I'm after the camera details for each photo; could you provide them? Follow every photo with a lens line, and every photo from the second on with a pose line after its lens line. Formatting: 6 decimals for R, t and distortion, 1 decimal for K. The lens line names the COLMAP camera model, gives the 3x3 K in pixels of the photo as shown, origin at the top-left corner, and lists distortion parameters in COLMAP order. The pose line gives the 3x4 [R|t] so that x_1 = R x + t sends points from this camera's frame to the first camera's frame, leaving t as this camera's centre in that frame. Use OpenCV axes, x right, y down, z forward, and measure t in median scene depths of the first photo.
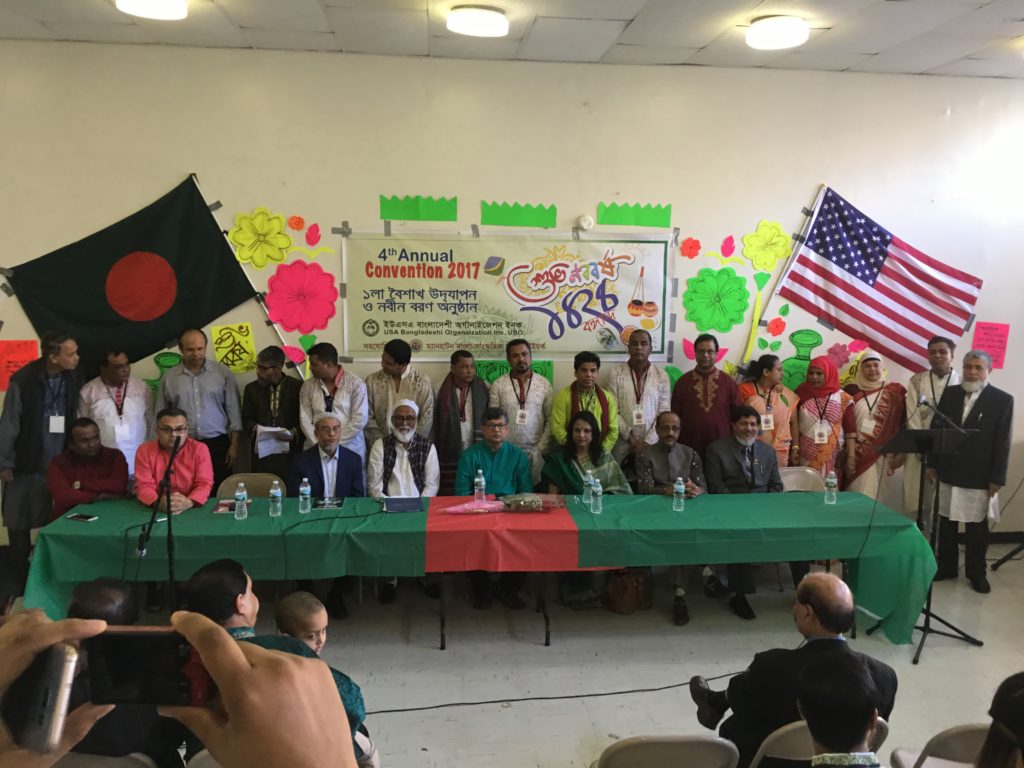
lens RADIAL K [[871.3, 0, 514.6], [0, 871.3, 370.8], [0, 0, 1]] dist [0.079387, -0.112157]
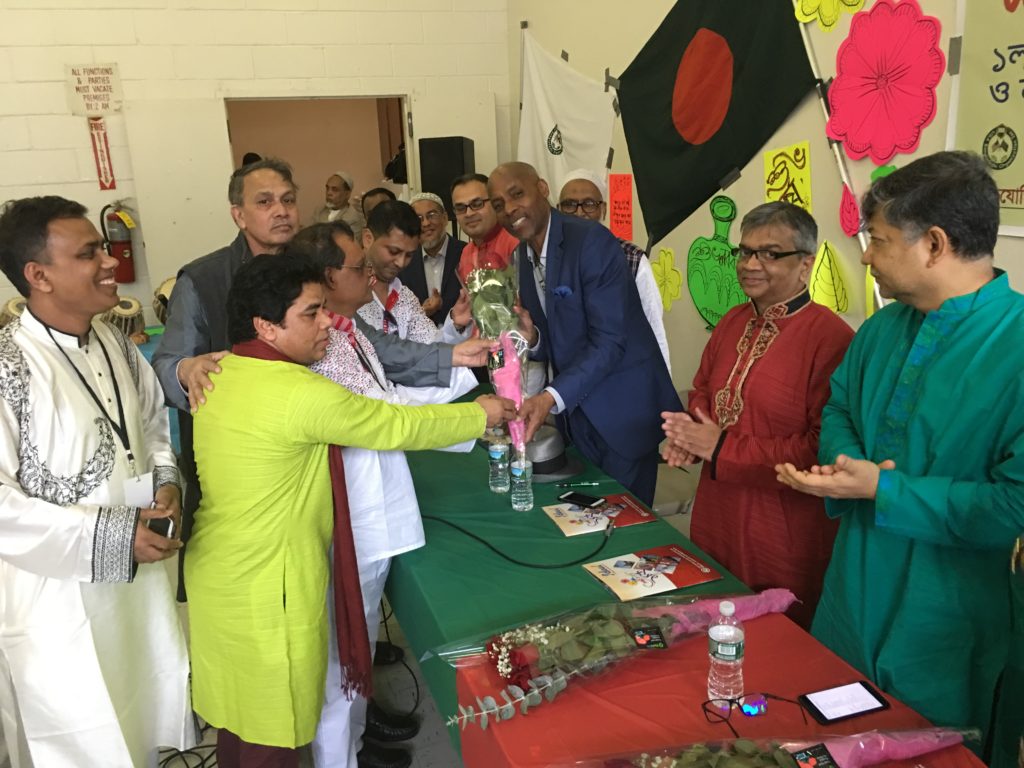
lens RADIAL K [[871.3, 0, 502.9], [0, 871.3, 374.1], [0, 0, 1]] dist [0.079387, -0.112157]
pose [[0.221873, 0.222051, -0.949455, 0.184858], [-0.072324, 0.974790, 0.211076, -0.017238], [0.972390, 0.021836, 0.232339, 0.687009]]
